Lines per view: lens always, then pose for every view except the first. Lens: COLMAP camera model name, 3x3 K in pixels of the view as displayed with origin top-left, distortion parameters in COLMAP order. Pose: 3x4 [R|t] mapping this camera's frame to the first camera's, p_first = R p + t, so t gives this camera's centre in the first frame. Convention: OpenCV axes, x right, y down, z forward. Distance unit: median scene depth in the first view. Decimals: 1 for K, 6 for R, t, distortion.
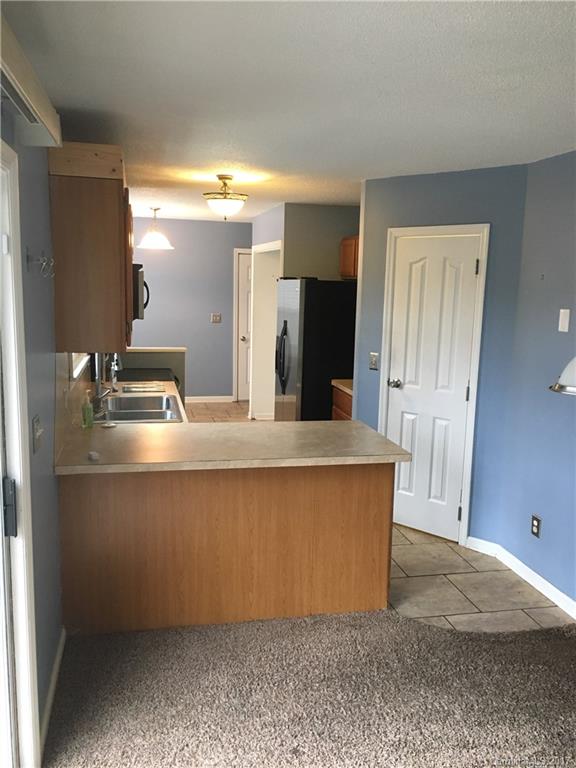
lens RADIAL K [[650.4, 0, 288.2], [0, 650.4, 379.0], [0, 0, 1]] dist [0.058773, -0.042990]
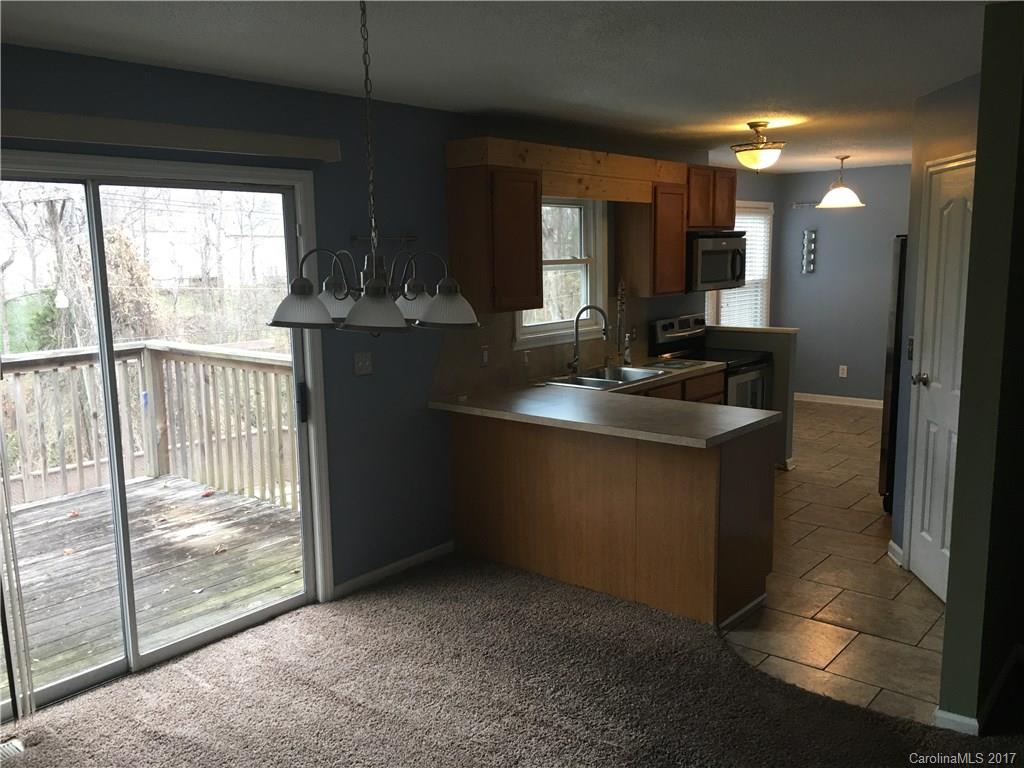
lens RADIAL K [[867.2, 0, 511.8], [0, 867.2, 383.2], [0, 0, 1]] dist [0.058773, -0.042990]
pose [[0.613903, 0.083159, -0.784989, 0.644697], [-0.087319, 0.995487, 0.037171, 0.014098], [0.784537, 0.045726, 0.618394, 0.058540]]
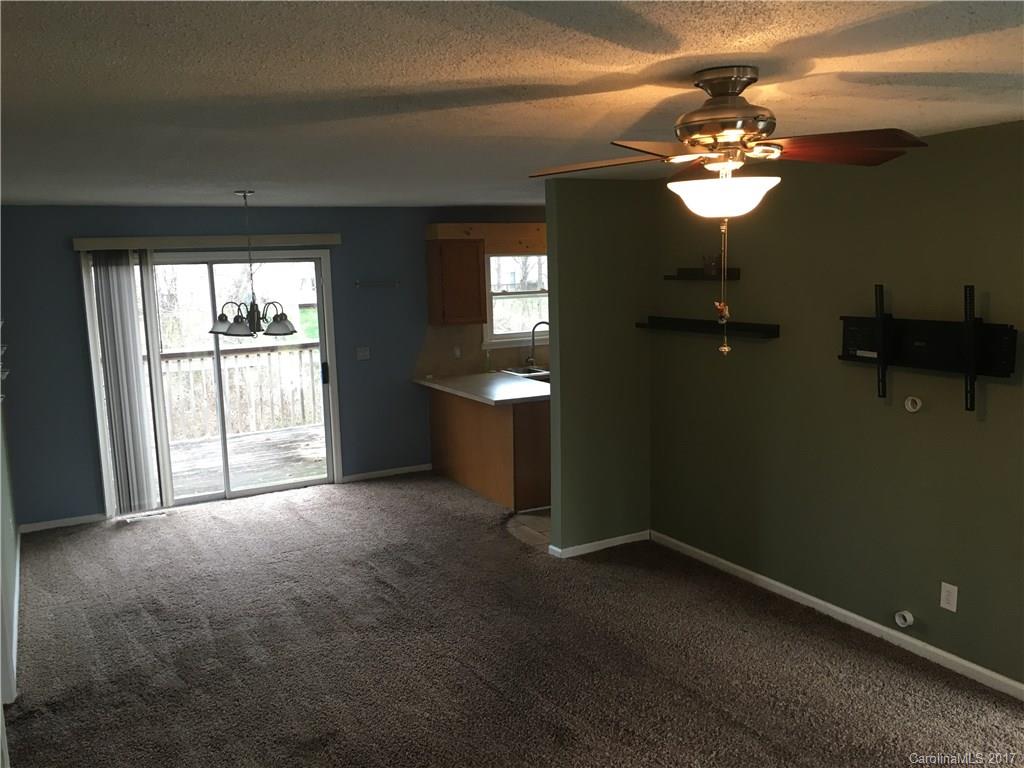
lens RADIAL K [[867.2, 0, 517.2], [0, 867.2, 389.1], [0, 0, 1]] dist [0.058773, -0.042990]
pose [[0.279271, 0.107785, -0.954144, 1.506646], [-0.112049, 0.990549, 0.079102, -0.057018], [0.953652, 0.084820, 0.288708, 0.320385]]
